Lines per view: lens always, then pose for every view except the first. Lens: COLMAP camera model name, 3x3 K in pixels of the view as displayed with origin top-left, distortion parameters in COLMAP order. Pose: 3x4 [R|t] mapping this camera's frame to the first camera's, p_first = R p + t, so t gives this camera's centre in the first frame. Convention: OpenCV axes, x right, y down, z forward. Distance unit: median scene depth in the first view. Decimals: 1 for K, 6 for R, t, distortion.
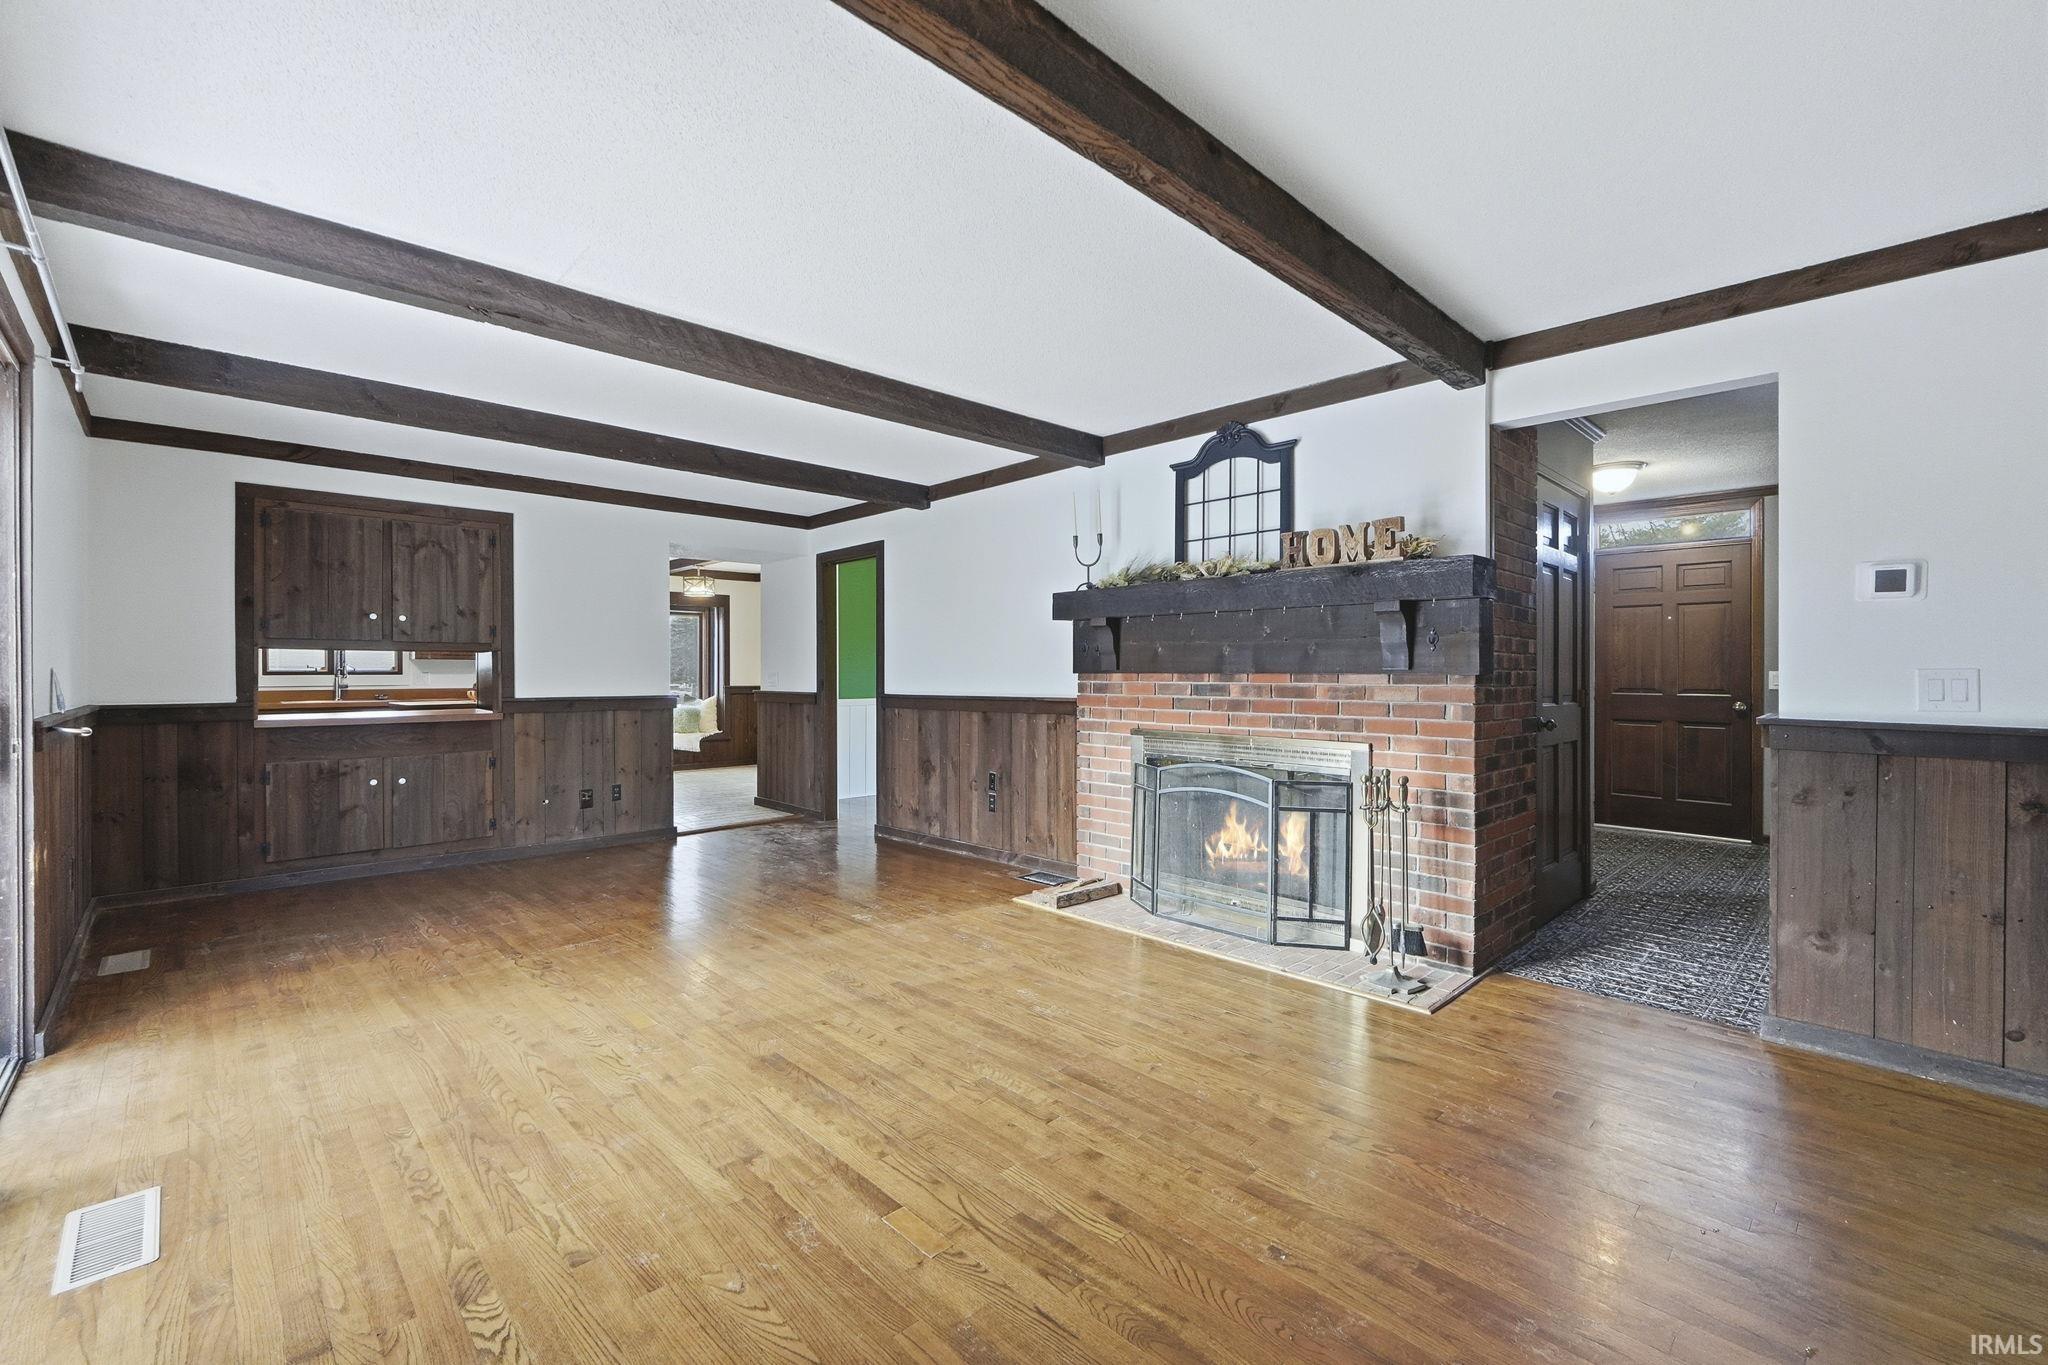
lens RADIAL K [[870.3, 0, 1023.1], [0, 870.3, 678.5], [0, 0, 1]] dist [-0.005343, 0.000454]
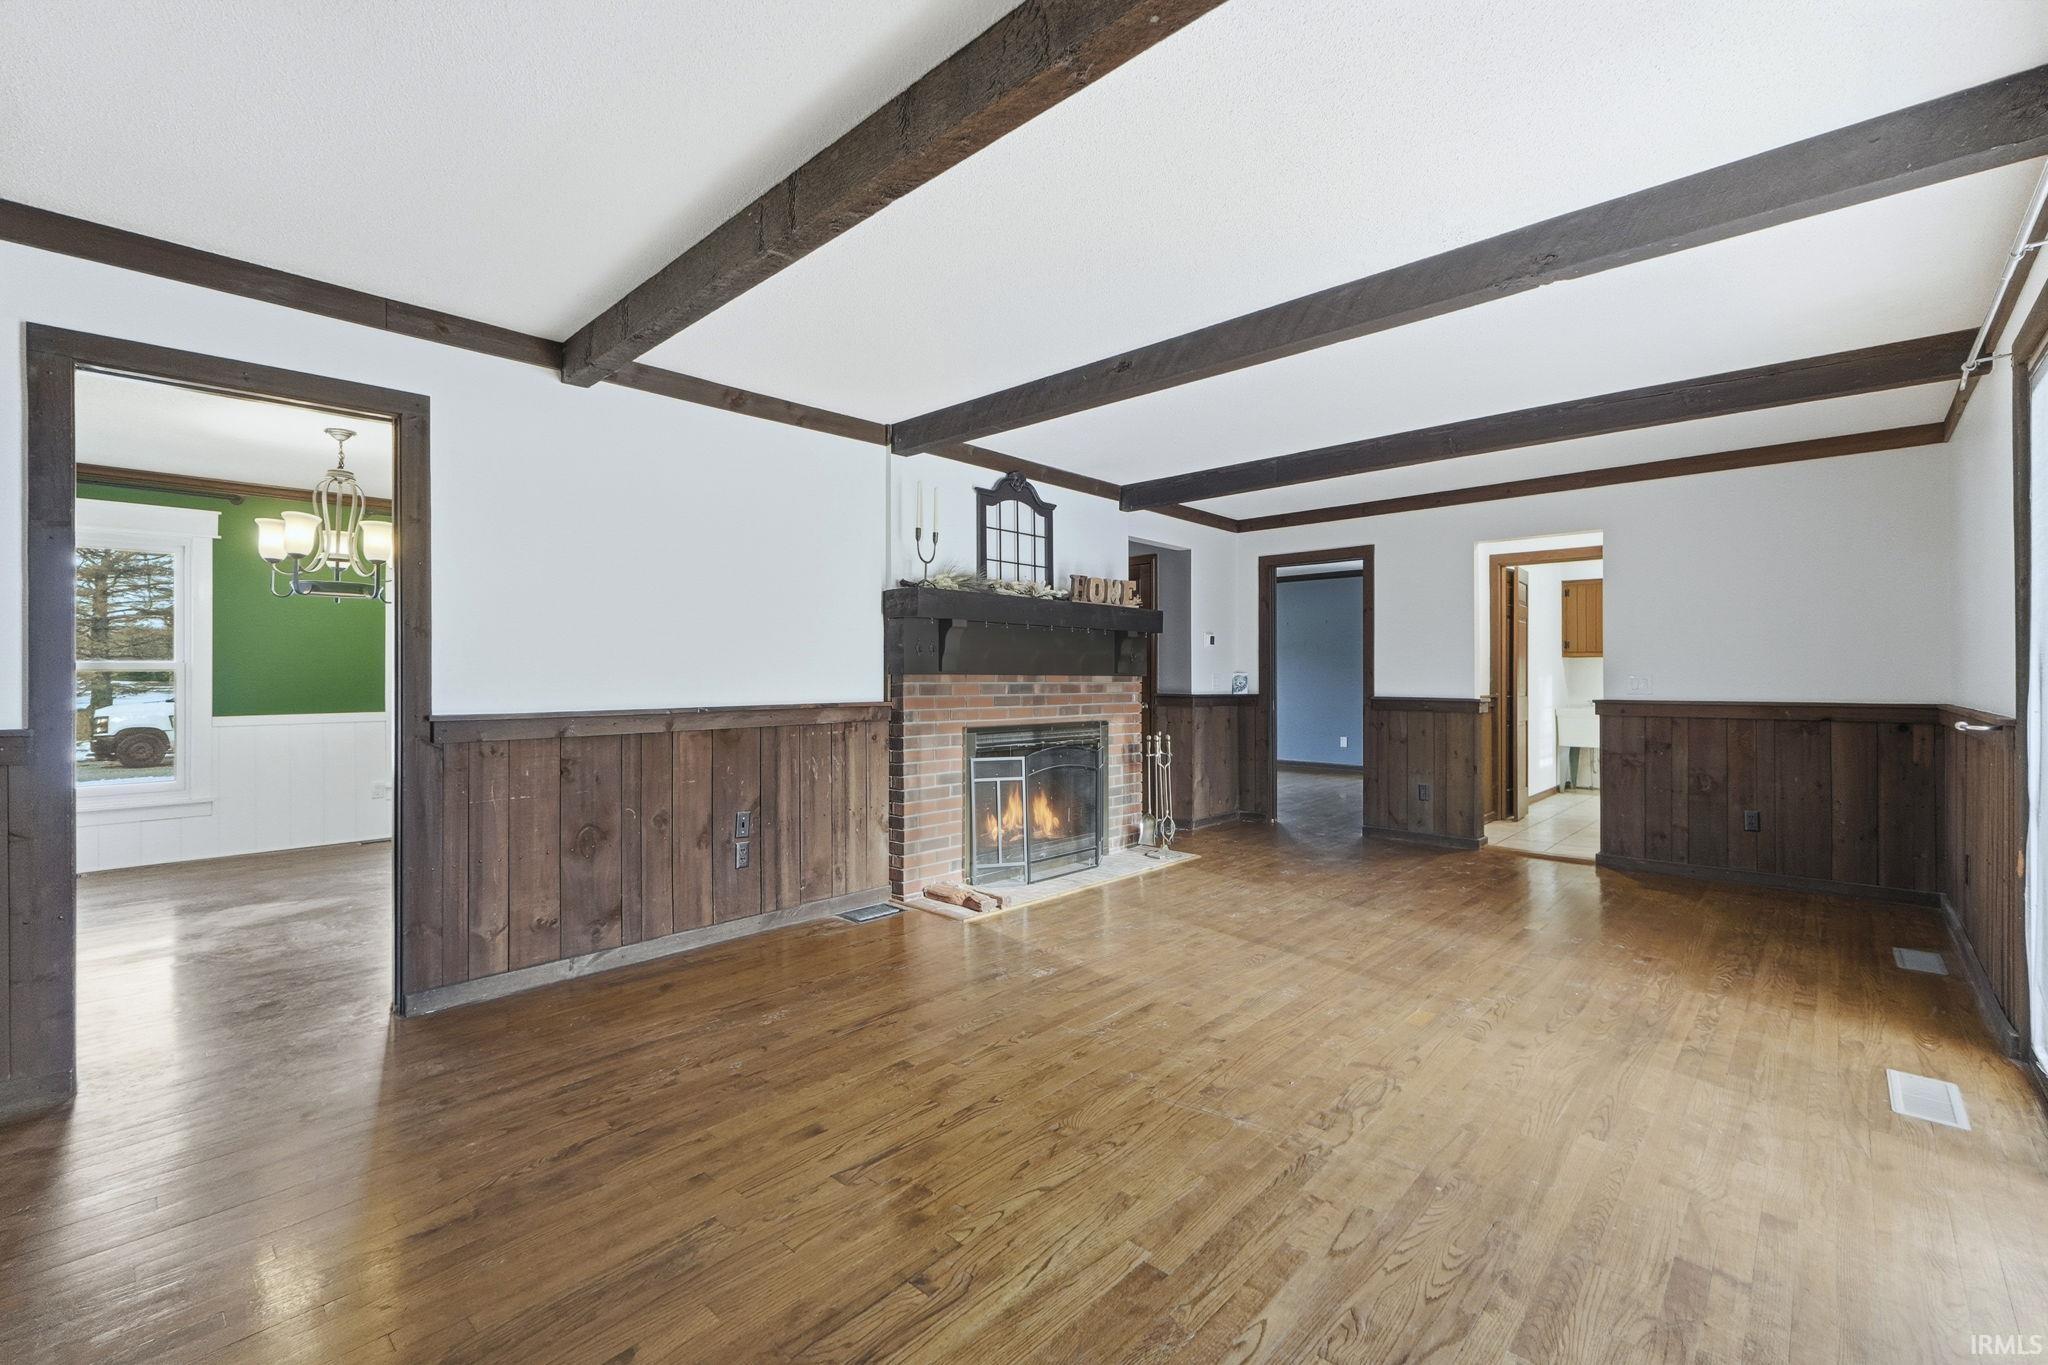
lens RADIAL K [[870.3, 0, 1023.4], [0, 870.3, 678.8], [0, 0, 1]] dist [-0.005343, 0.000454]
pose [[-0.045335, -0.002556, 0.998969, -1.021839], [0.003926, 0.999989, 0.002737, -0.003967], [-0.998964, 0.004046, -0.045324, 1.076668]]
